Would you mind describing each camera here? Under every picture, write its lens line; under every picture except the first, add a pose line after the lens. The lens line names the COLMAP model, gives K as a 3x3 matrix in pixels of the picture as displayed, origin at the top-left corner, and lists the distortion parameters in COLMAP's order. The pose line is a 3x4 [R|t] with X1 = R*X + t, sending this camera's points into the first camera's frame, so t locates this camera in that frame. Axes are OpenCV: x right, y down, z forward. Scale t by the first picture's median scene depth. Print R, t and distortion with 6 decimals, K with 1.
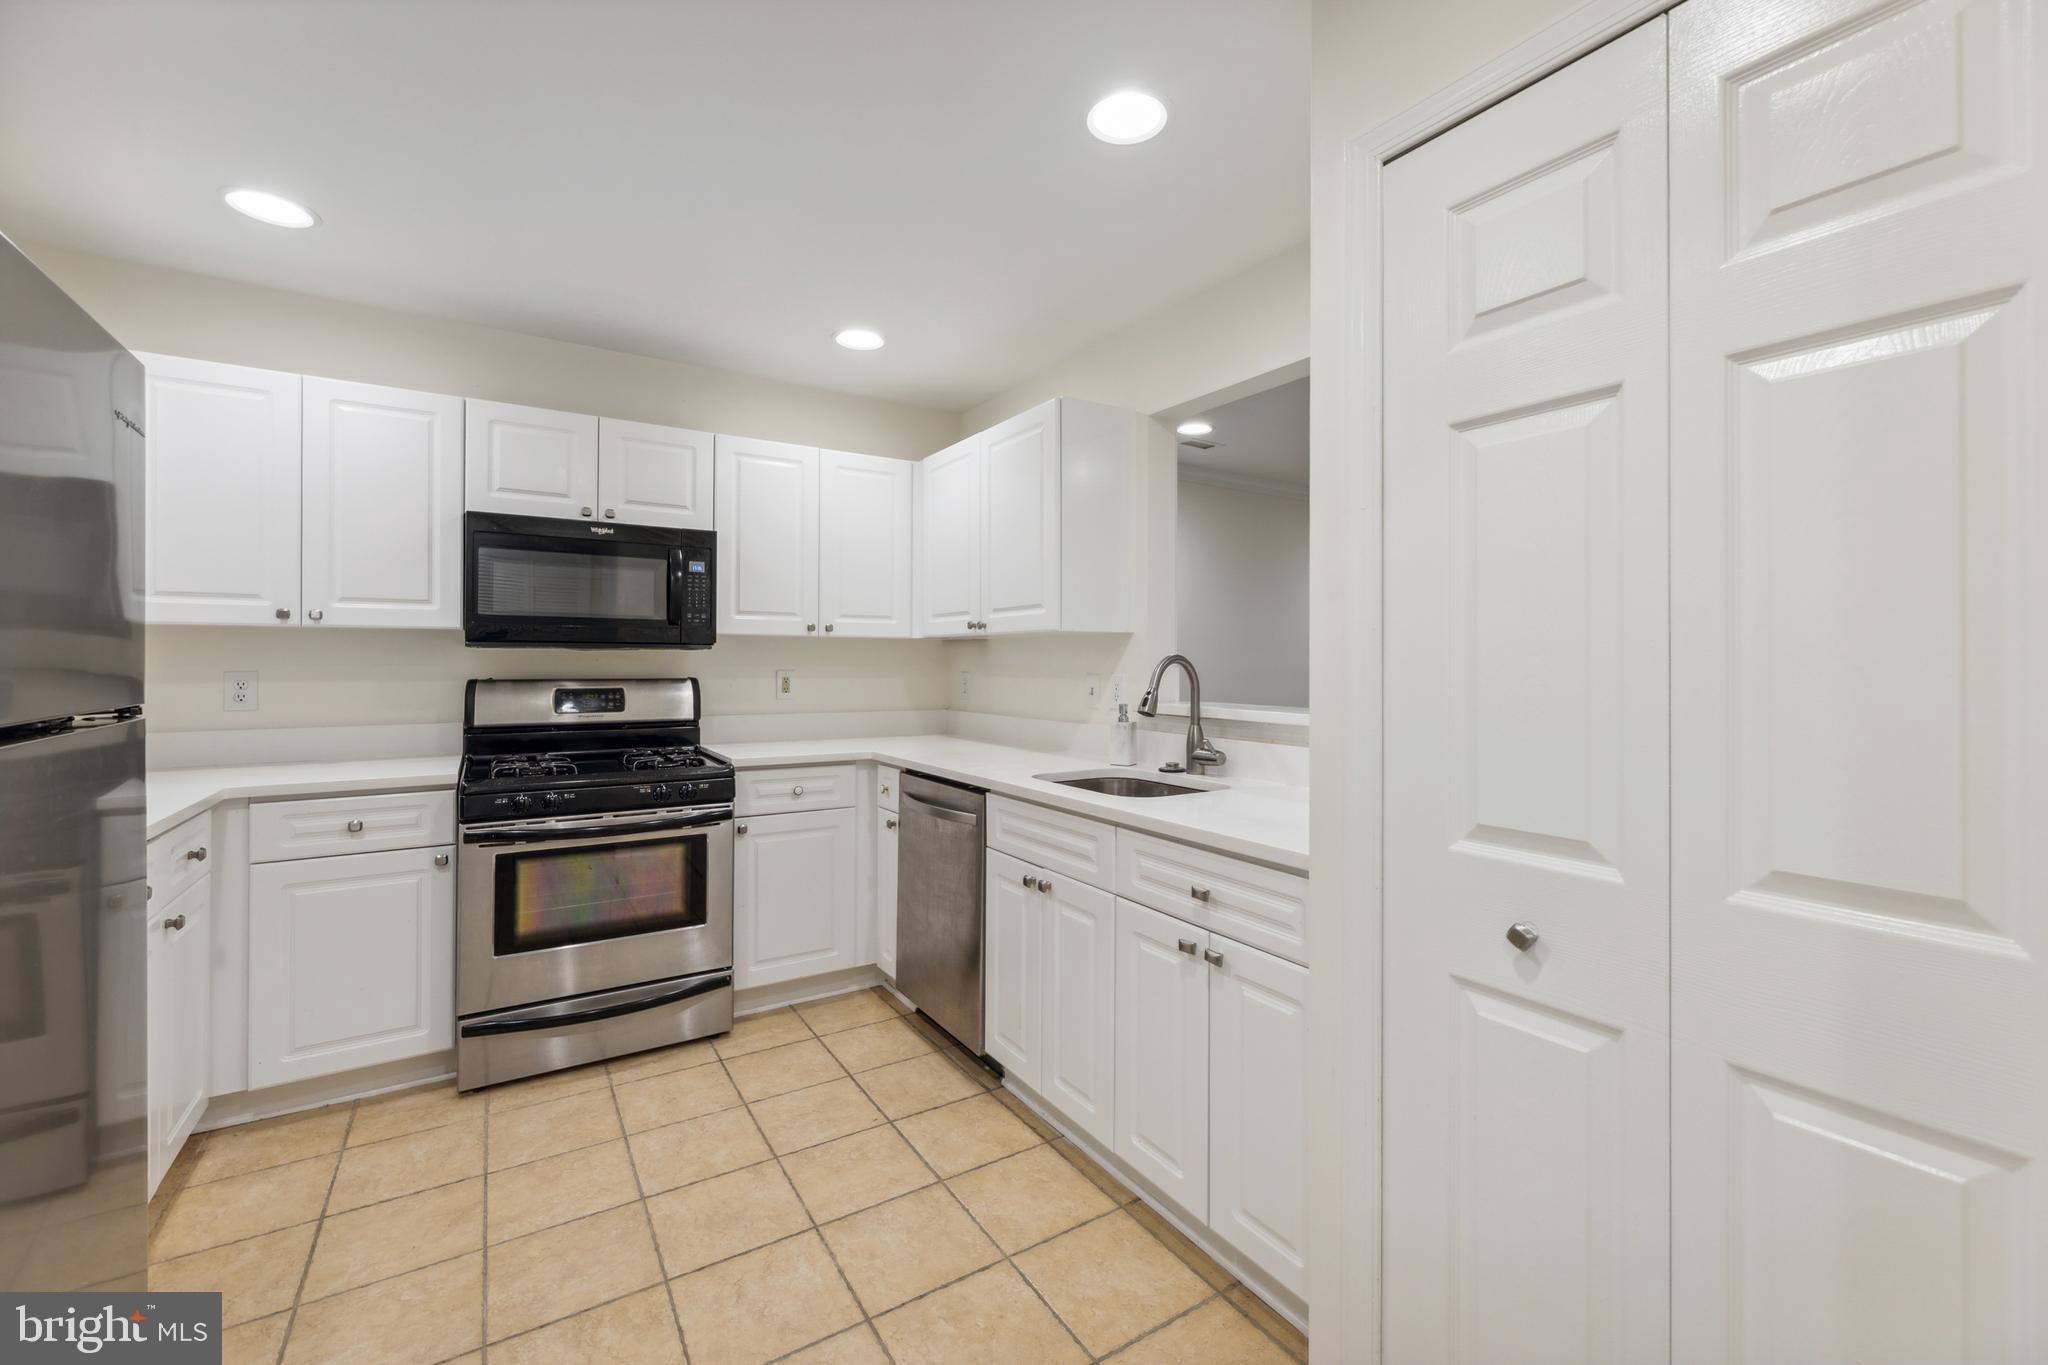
lens RADIAL K [[836.9, 0, 1027.6], [0, 836.9, 663.7], [0, 0, 1]] dist [-0.001655, 0.000232]
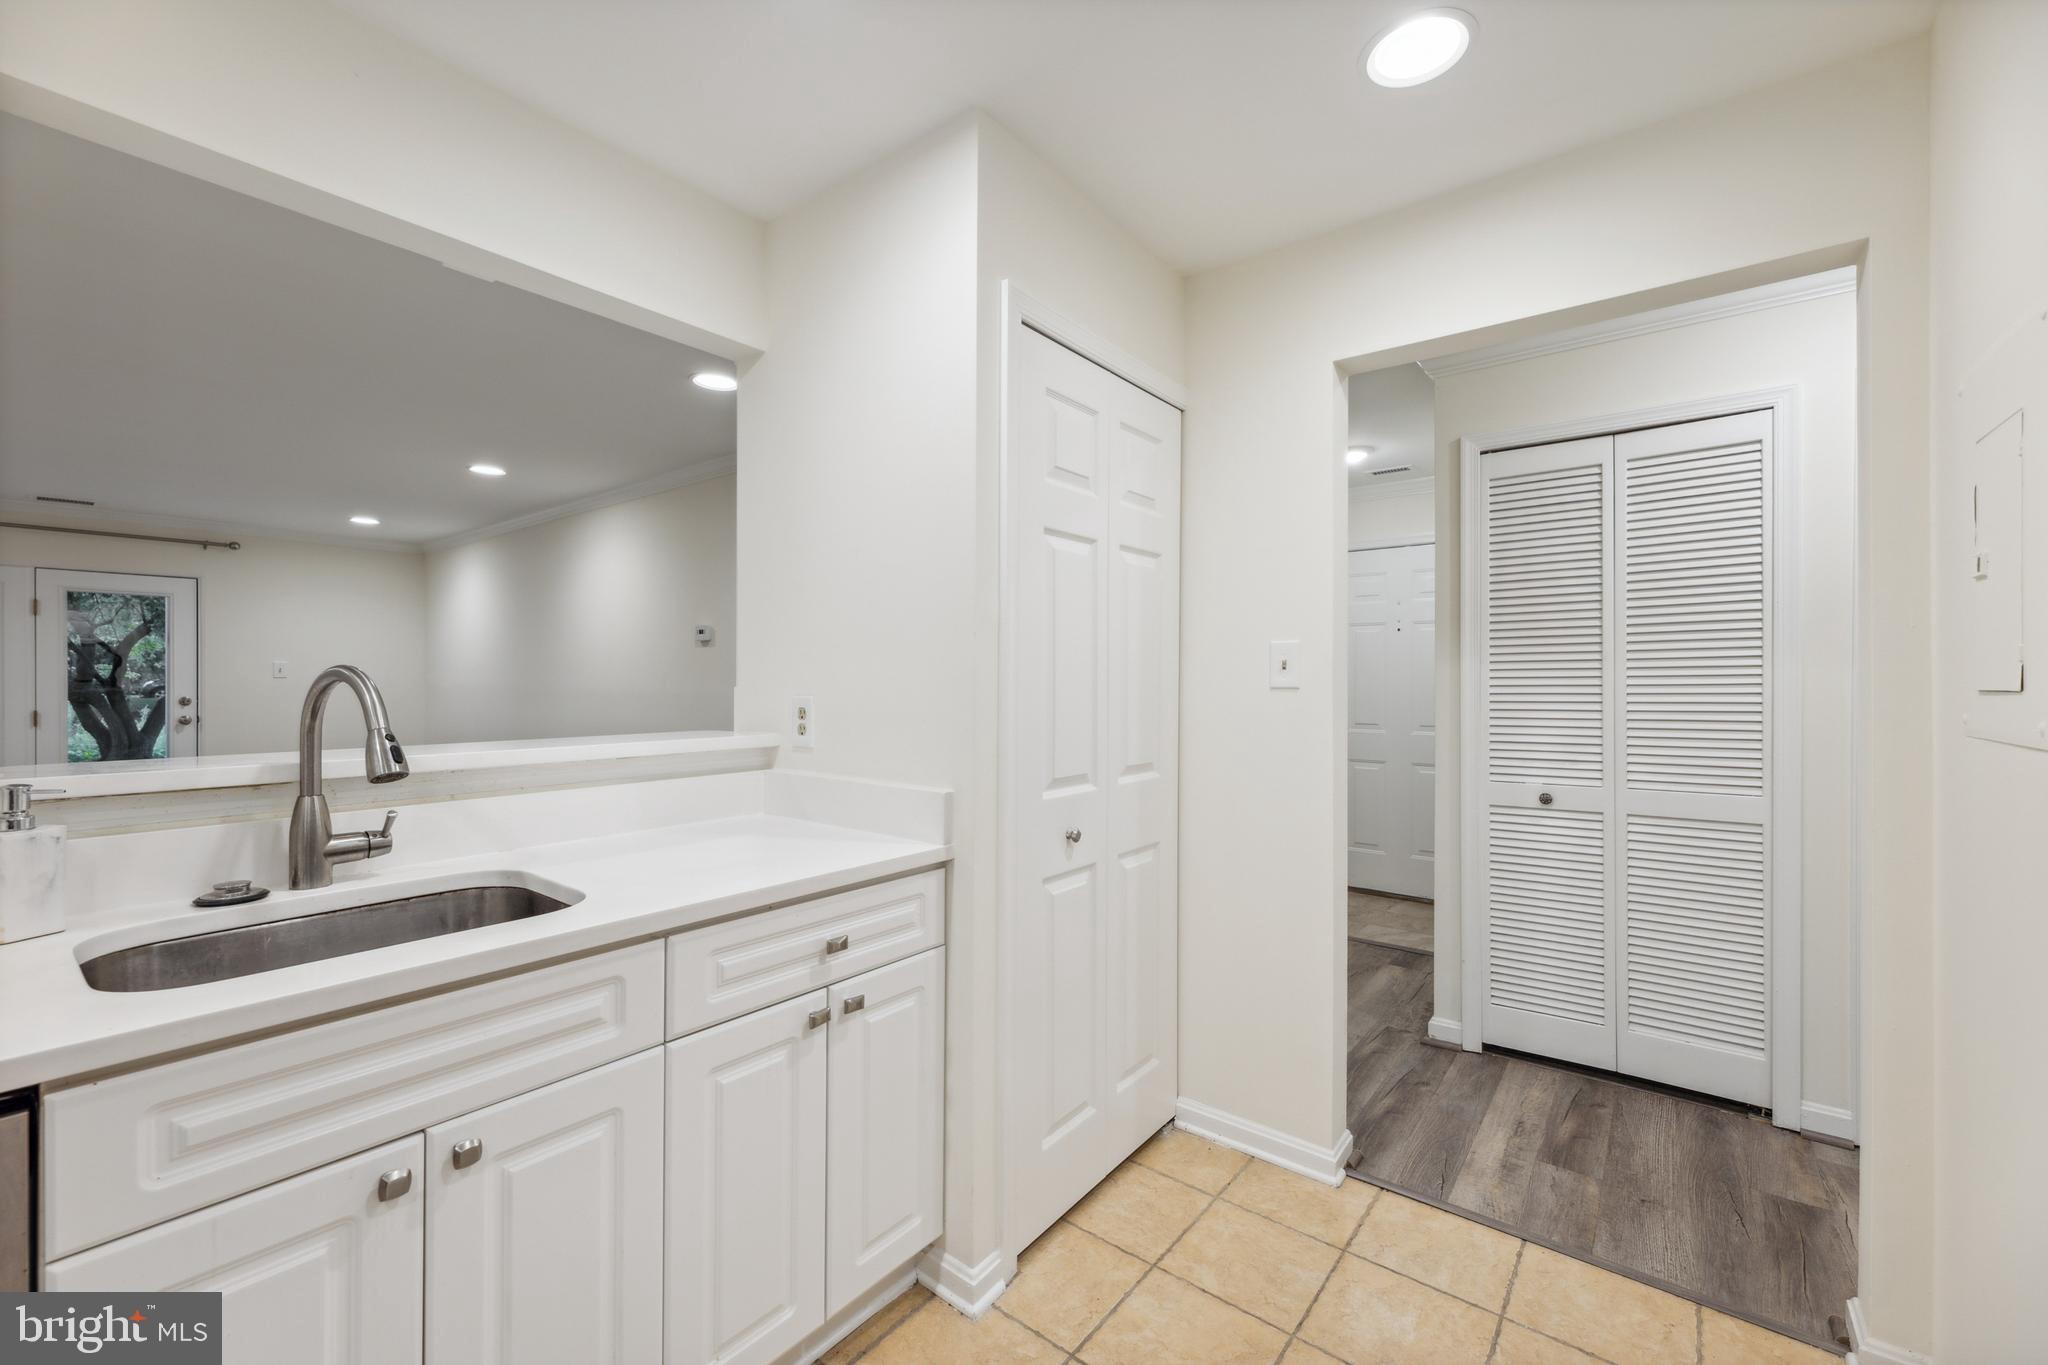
lens RADIAL K [[836.9, 0, 1023.3], [0, 836.9, 687.6], [0, 0, 1]] dist [-0.001655, 0.000232]
pose [[-0.331038, -0.014227, 0.943510, -0.681885], [-0.003488, 0.999898, 0.013854, -0.006401], [-0.943611, 0.001296, -0.331054, 1.109161]]
